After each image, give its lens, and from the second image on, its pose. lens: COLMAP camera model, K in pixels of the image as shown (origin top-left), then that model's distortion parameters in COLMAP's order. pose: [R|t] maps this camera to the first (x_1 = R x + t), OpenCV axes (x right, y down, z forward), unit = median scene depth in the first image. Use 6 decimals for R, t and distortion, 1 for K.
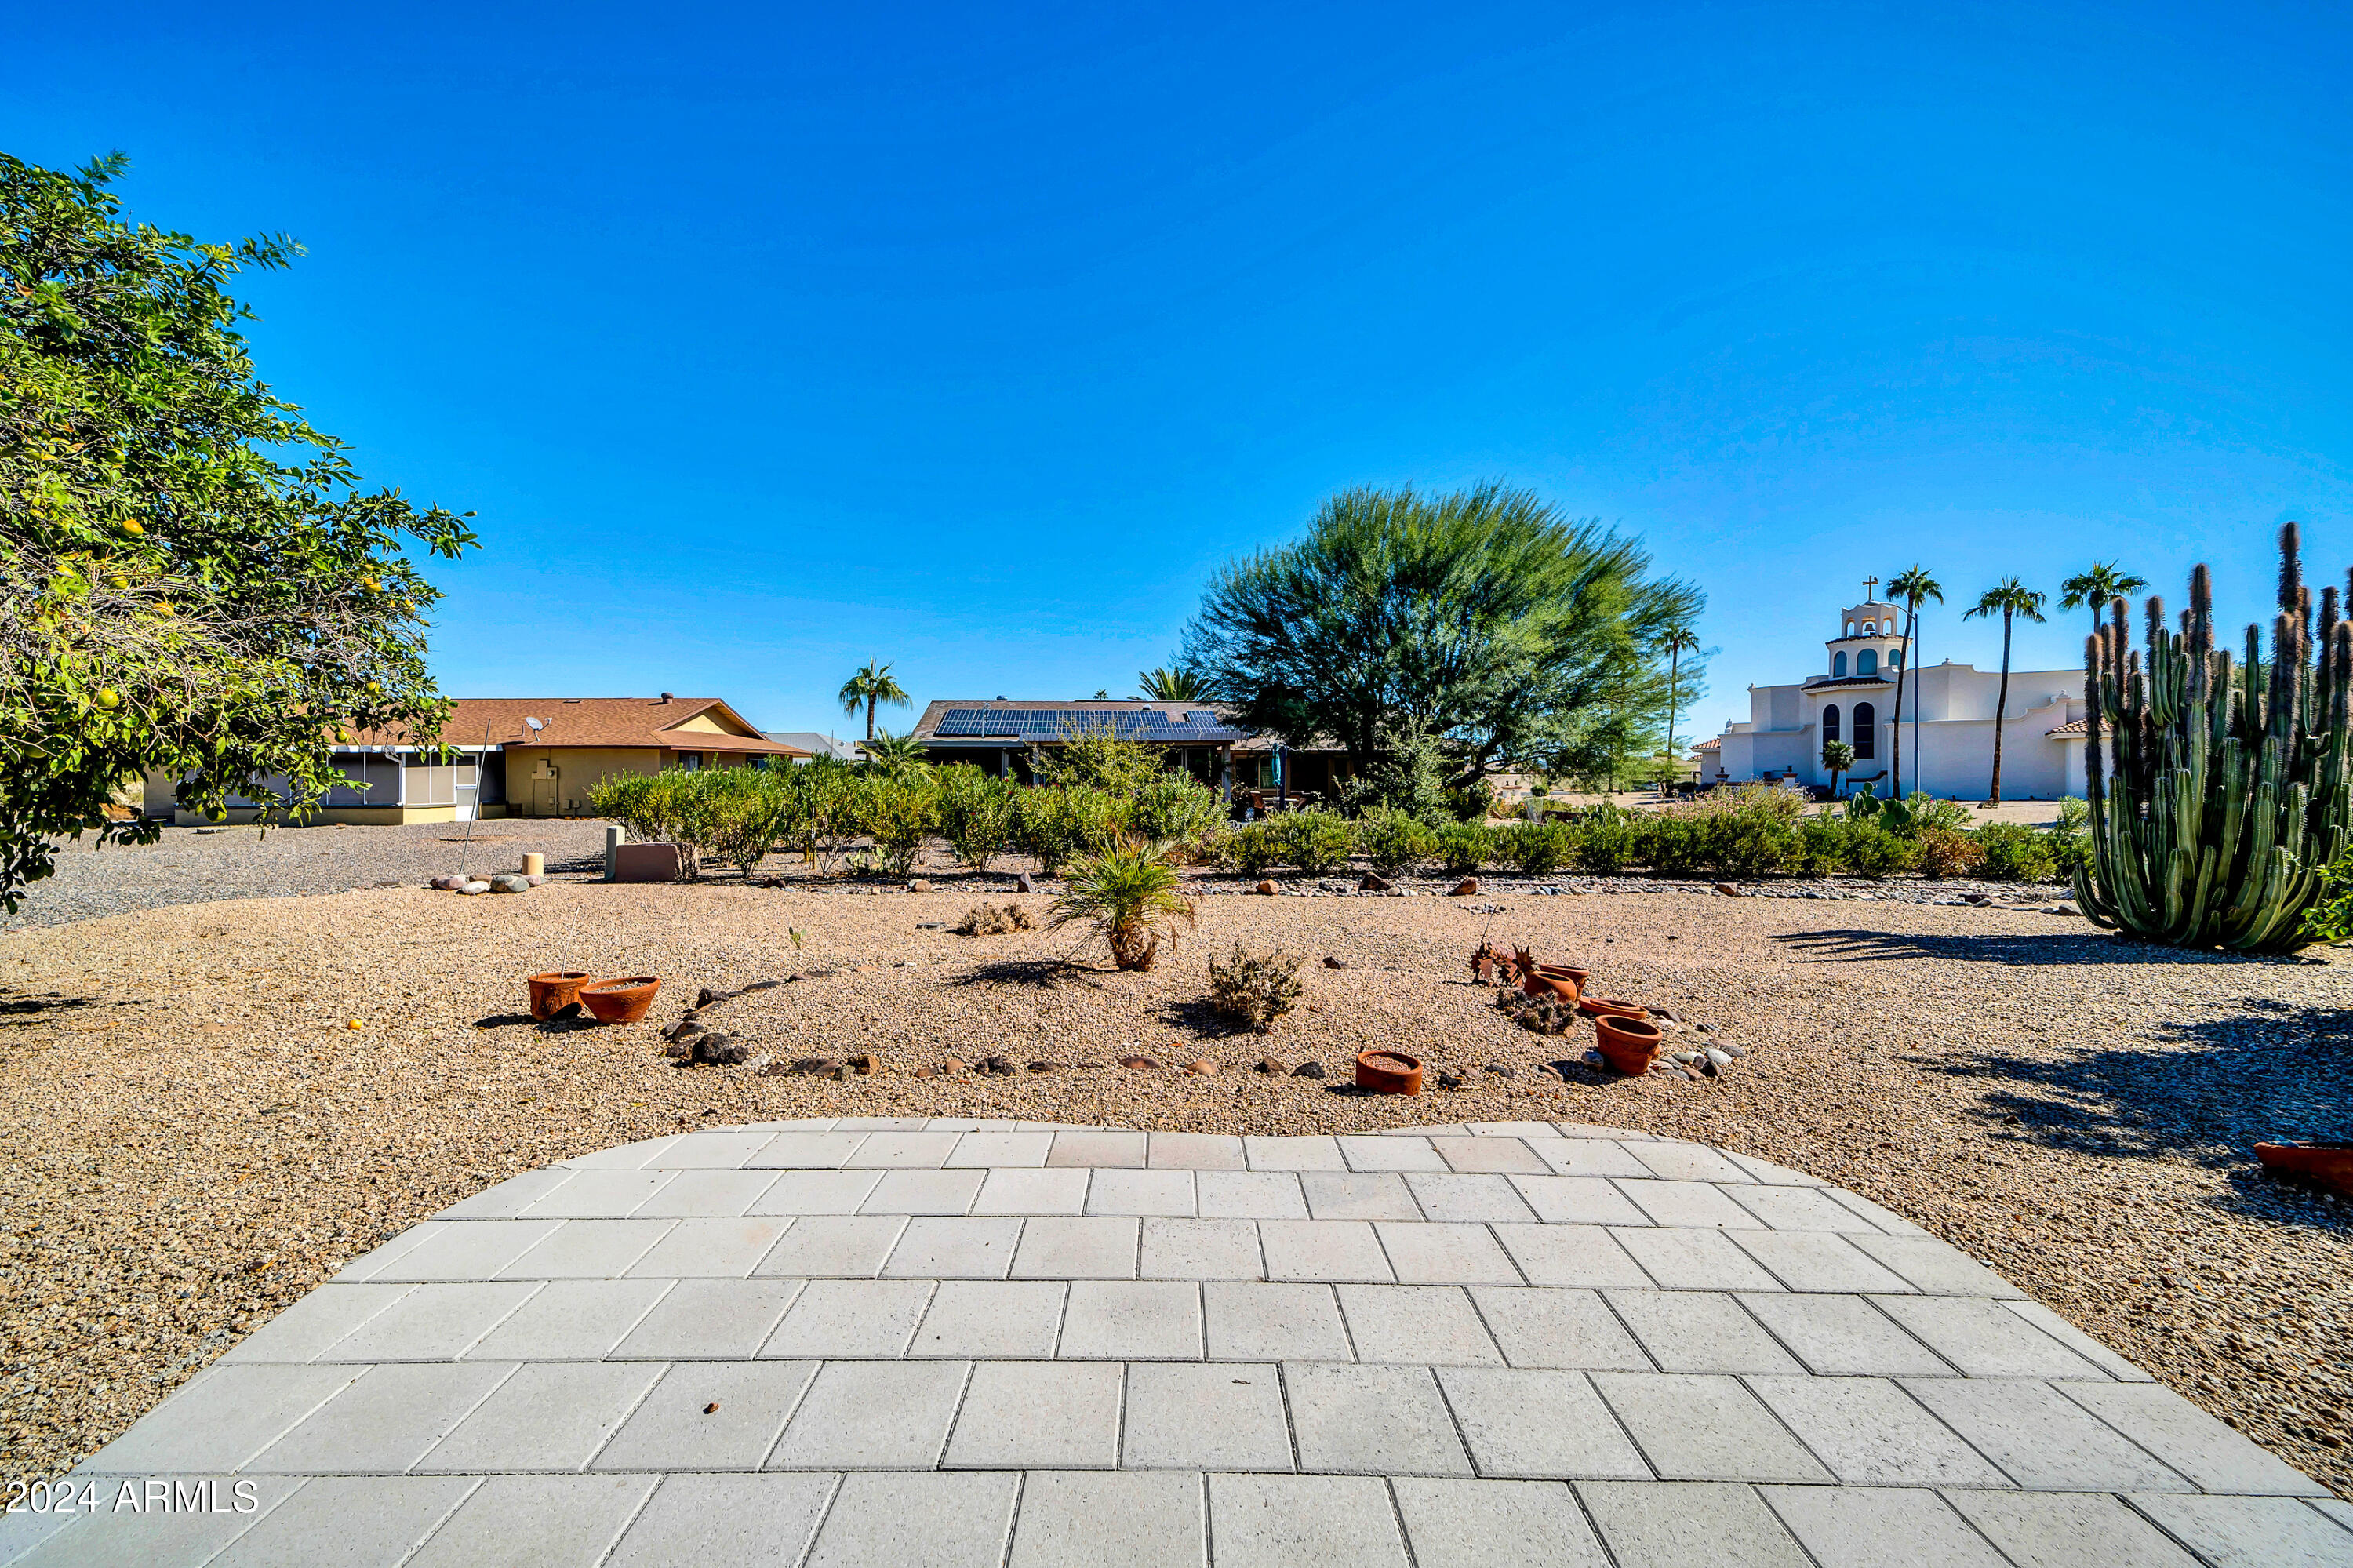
lens RADIAL K [[948.5, 0, 1173.6], [0, 948.5, 790.7], [0, 0, 1]] dist [0.004521, 0.000522]
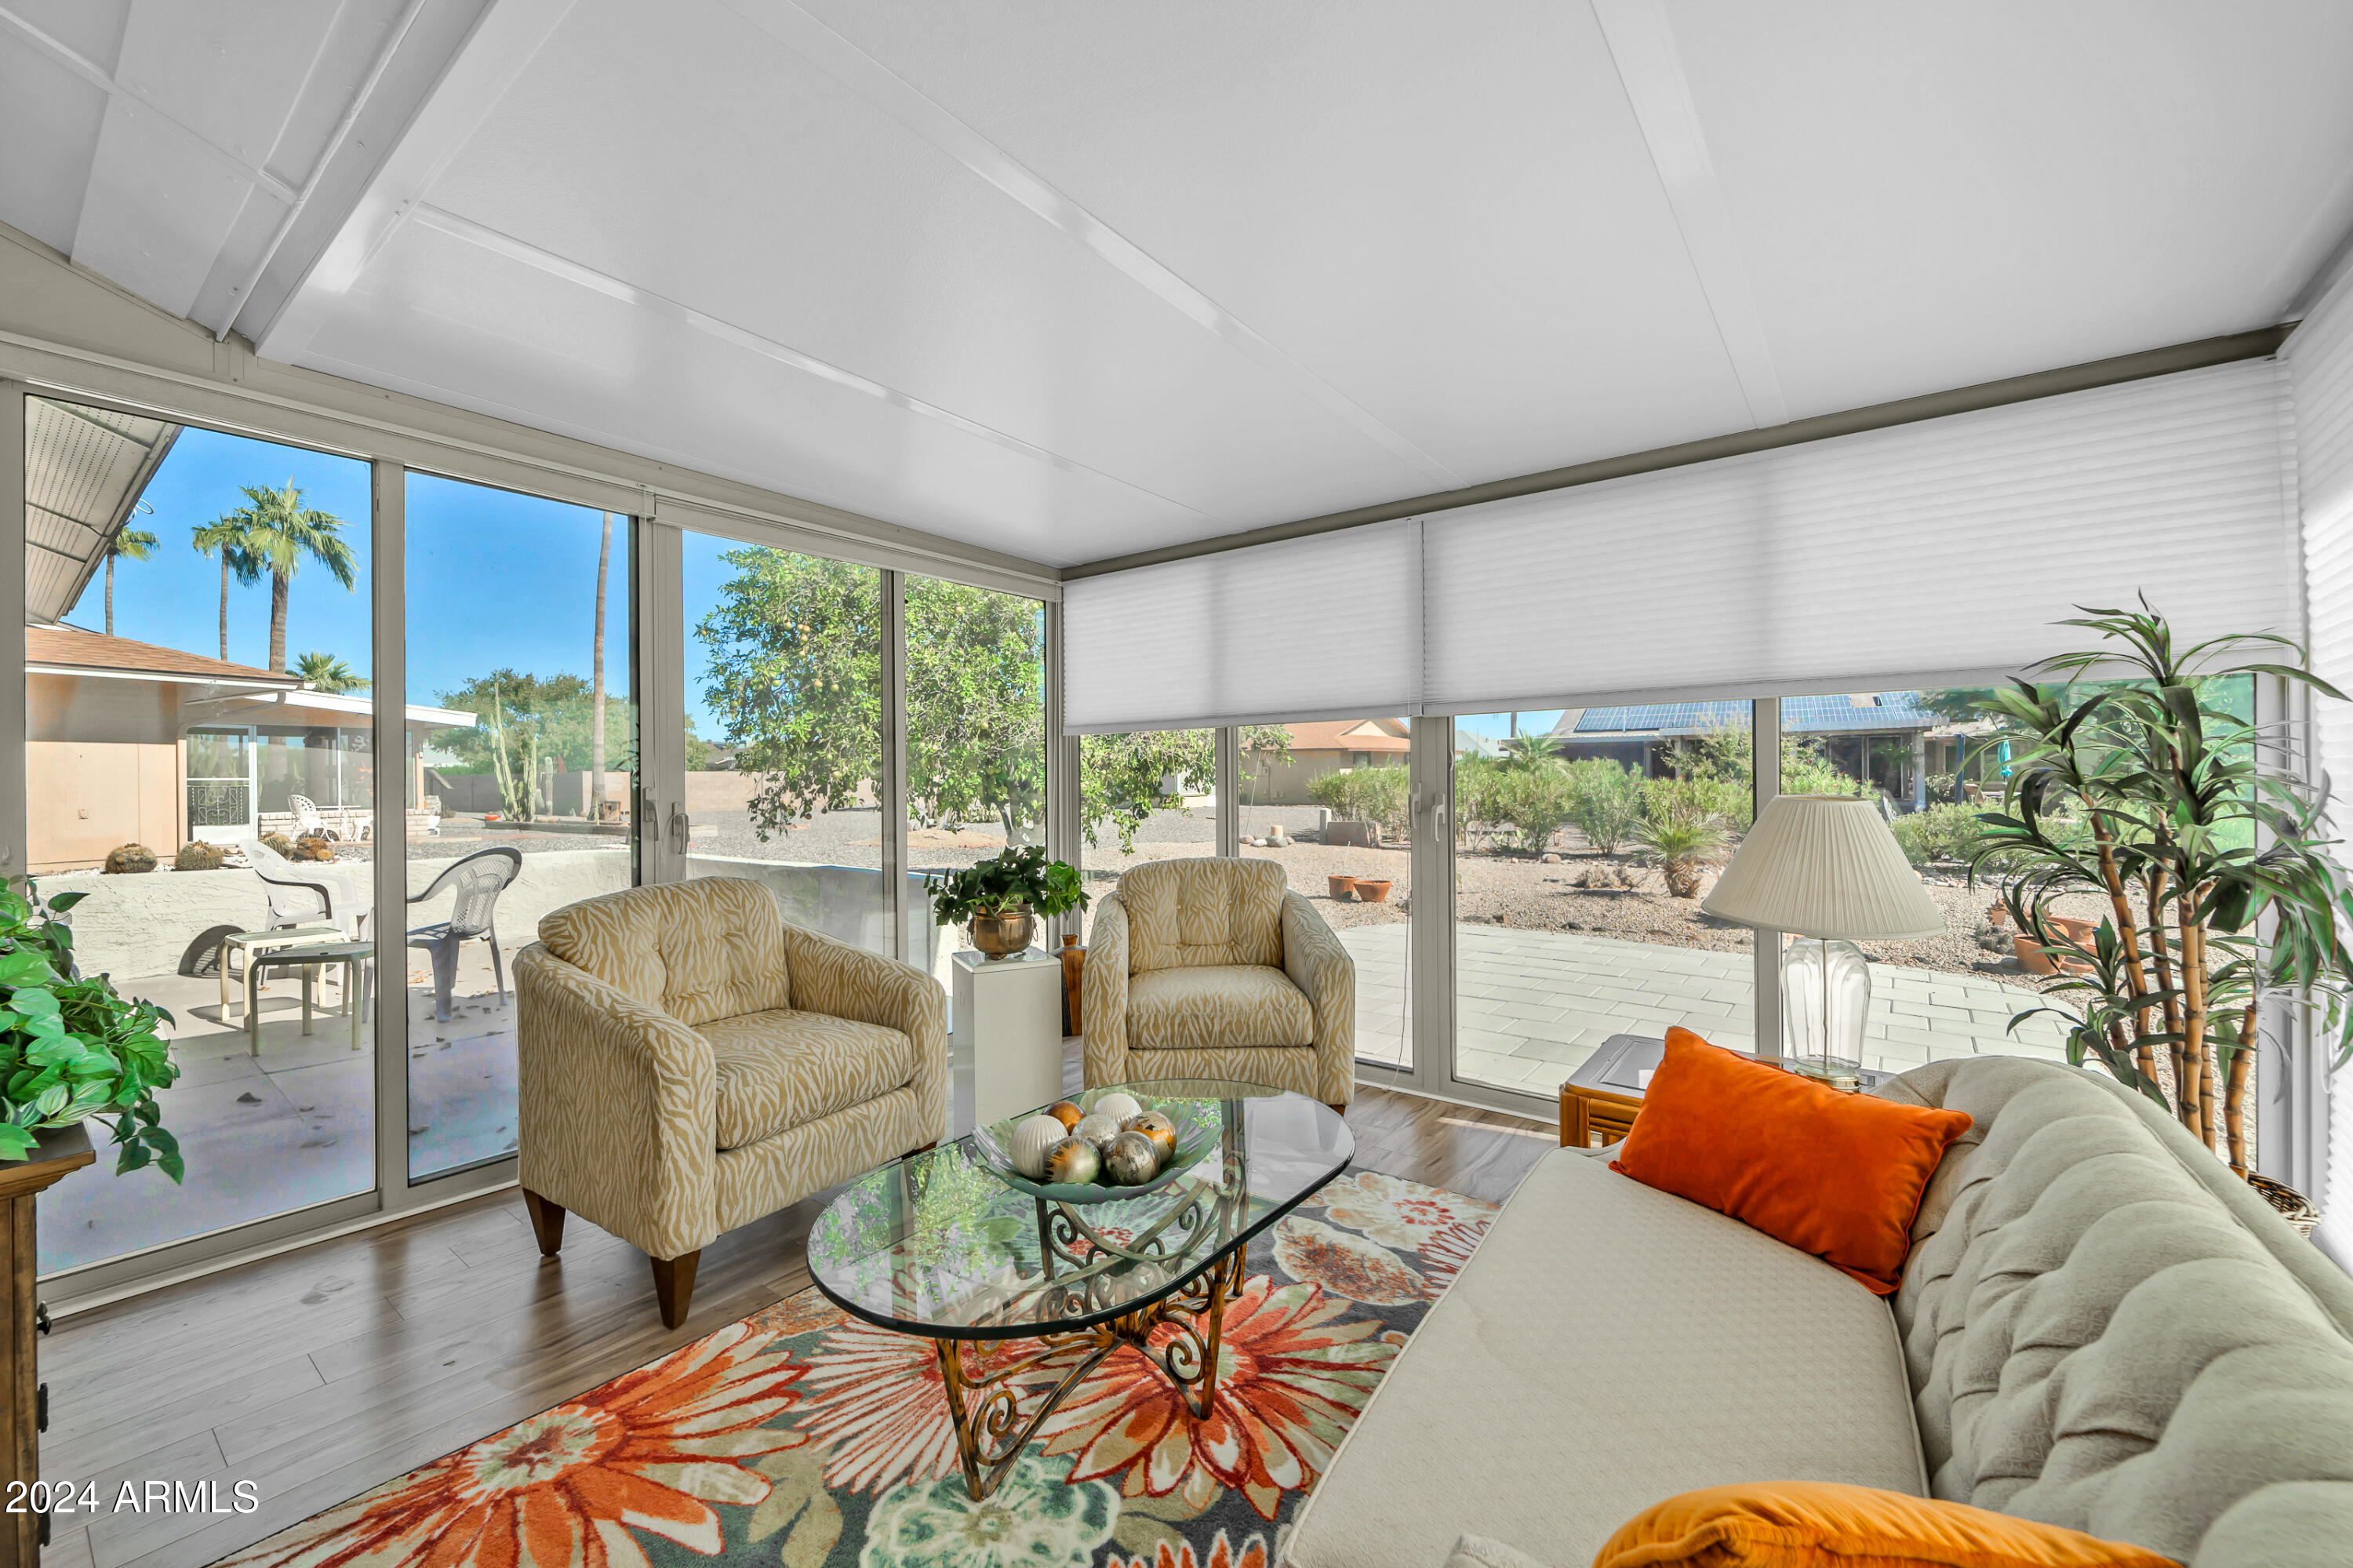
lens RADIAL K [[933.7, 0, 1182.4], [0, 933.7, 786.3], [0, 0, 1]] dist [0.000361, 0.000064]
pose [[0.794758, -0.000078, -0.606927, 0.067032], [0.000082, 1.000000, -0.000022, 0.004285], [0.606927, -0.000032, 0.794758, -0.193557]]
